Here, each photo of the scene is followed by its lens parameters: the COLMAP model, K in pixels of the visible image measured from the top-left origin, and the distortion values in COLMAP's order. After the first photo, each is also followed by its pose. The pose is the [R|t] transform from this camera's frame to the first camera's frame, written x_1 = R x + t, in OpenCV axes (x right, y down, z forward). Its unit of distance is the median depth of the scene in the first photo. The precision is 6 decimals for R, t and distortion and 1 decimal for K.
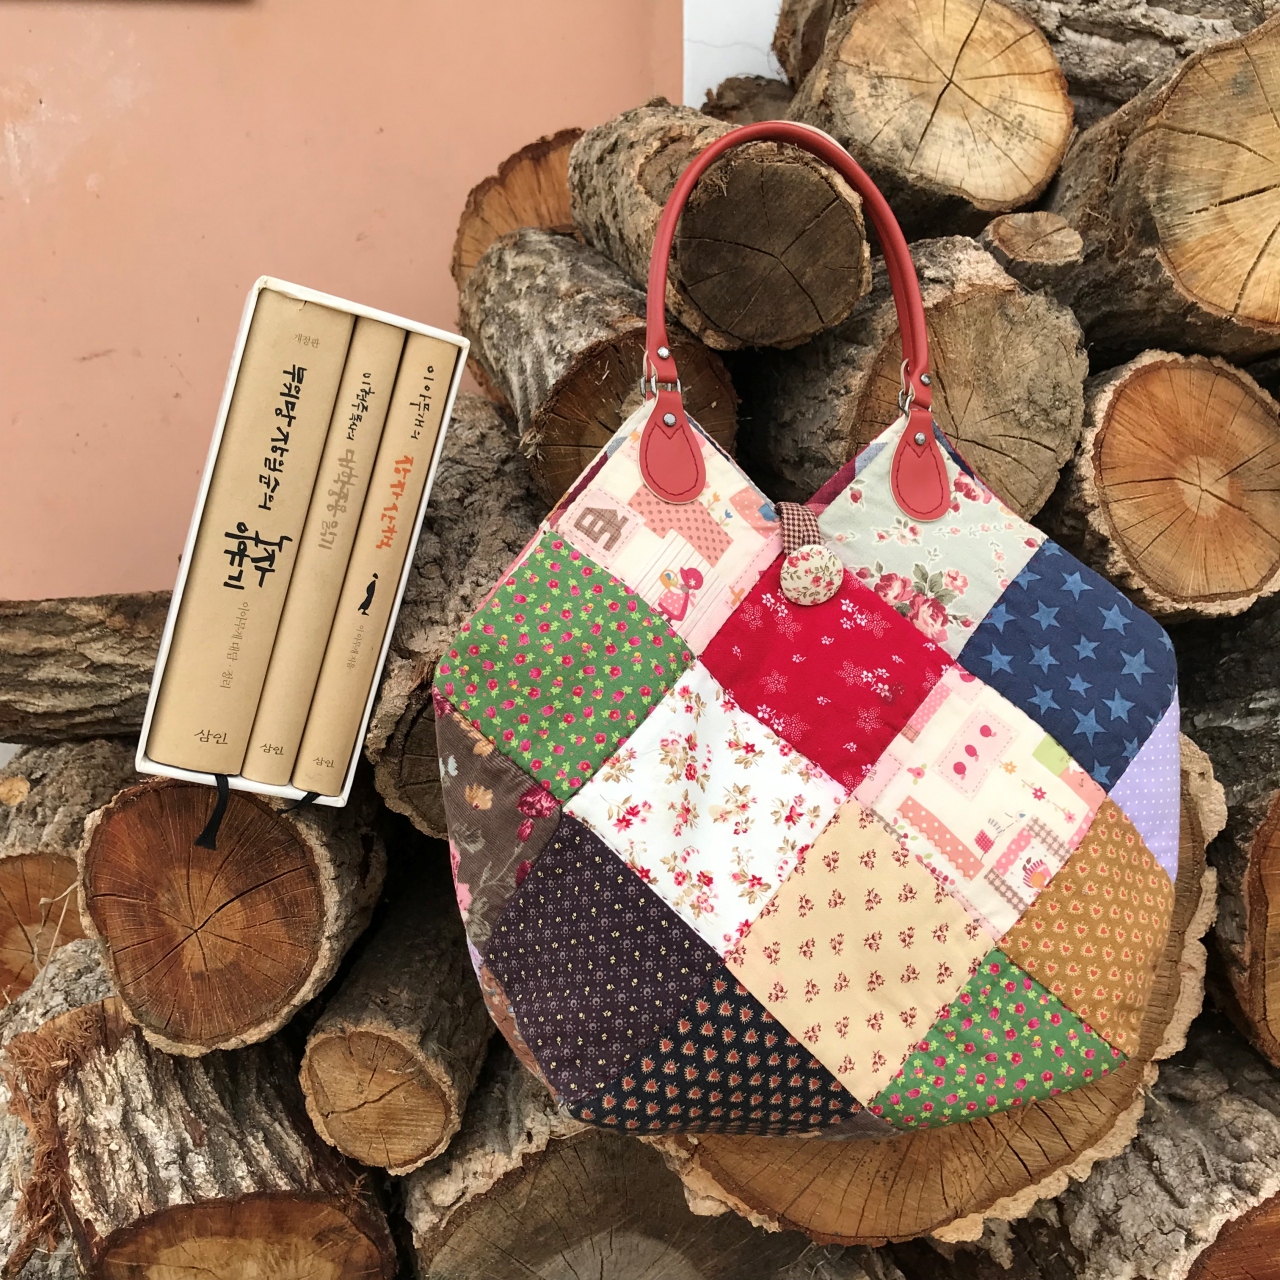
lens RADIAL K [[1455.9, 0, 632.8], [0, 1455.9, 638.5], [0, 0, 1]] dist [0.054823, -0.058209]
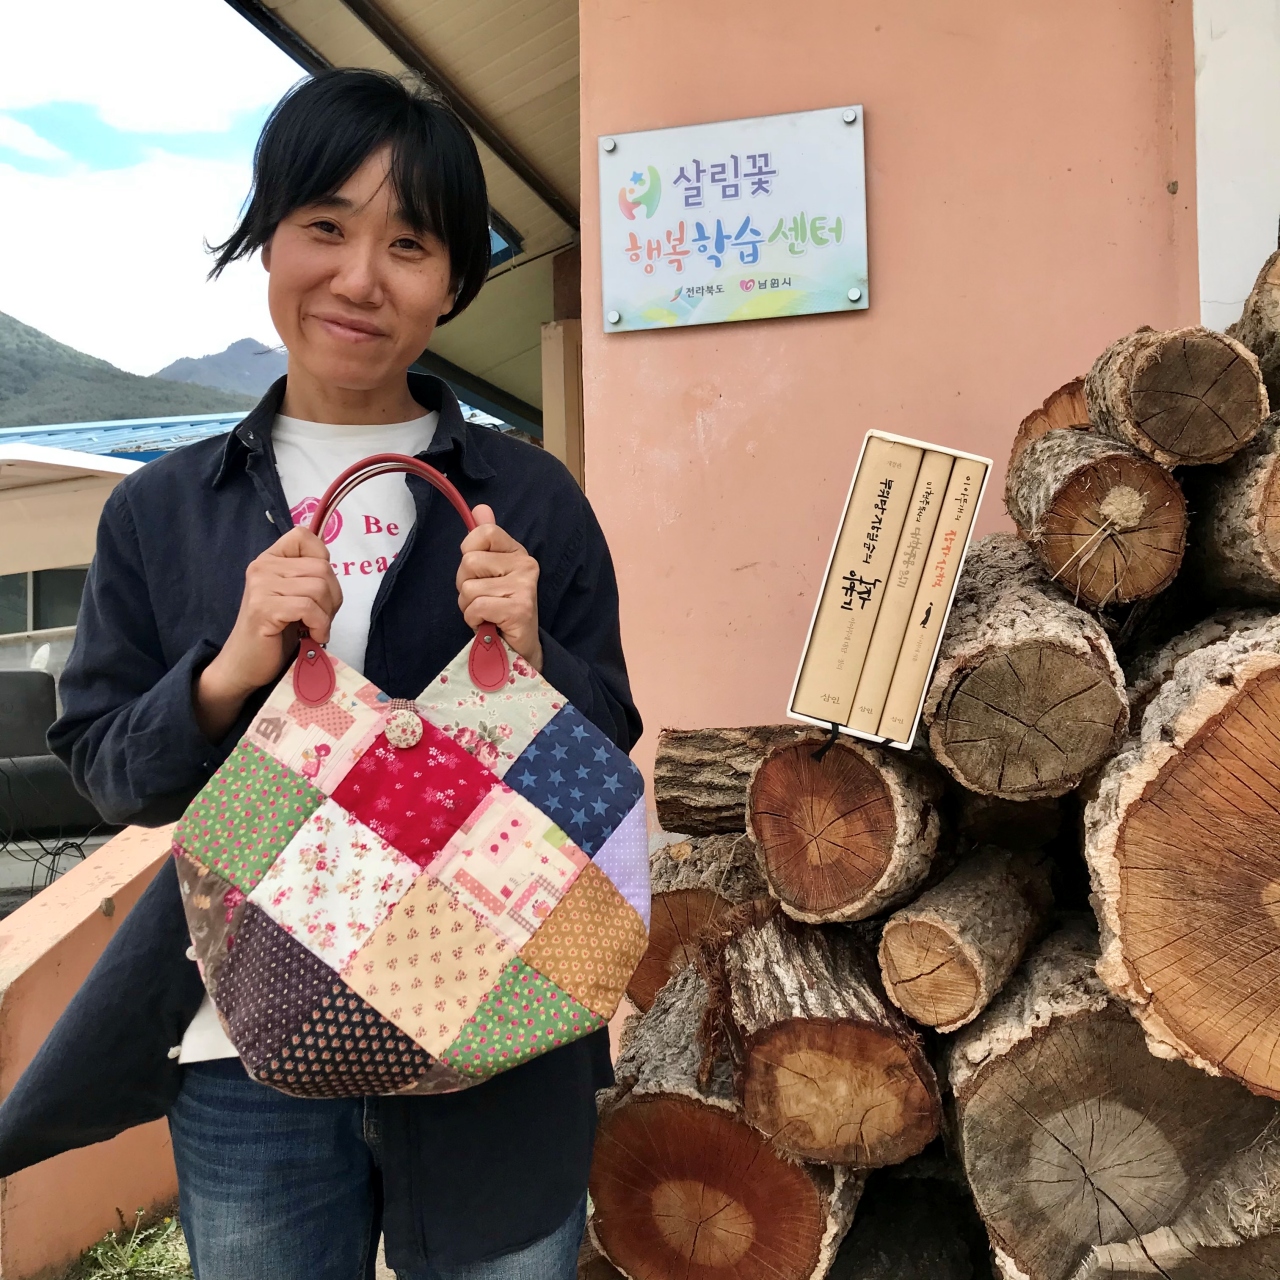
lens RADIAL K [[1455.9, 0, 632.8], [0, 1455.9, 638.5], [0, 0, 1]] dist [0.054823, -0.058209]
pose [[0.921761, -0.018163, -0.387333, 0.130612], [-0.063455, 0.978371, -0.196887, 0.302045], [0.382531, 0.206061, 0.900671, -0.523451]]
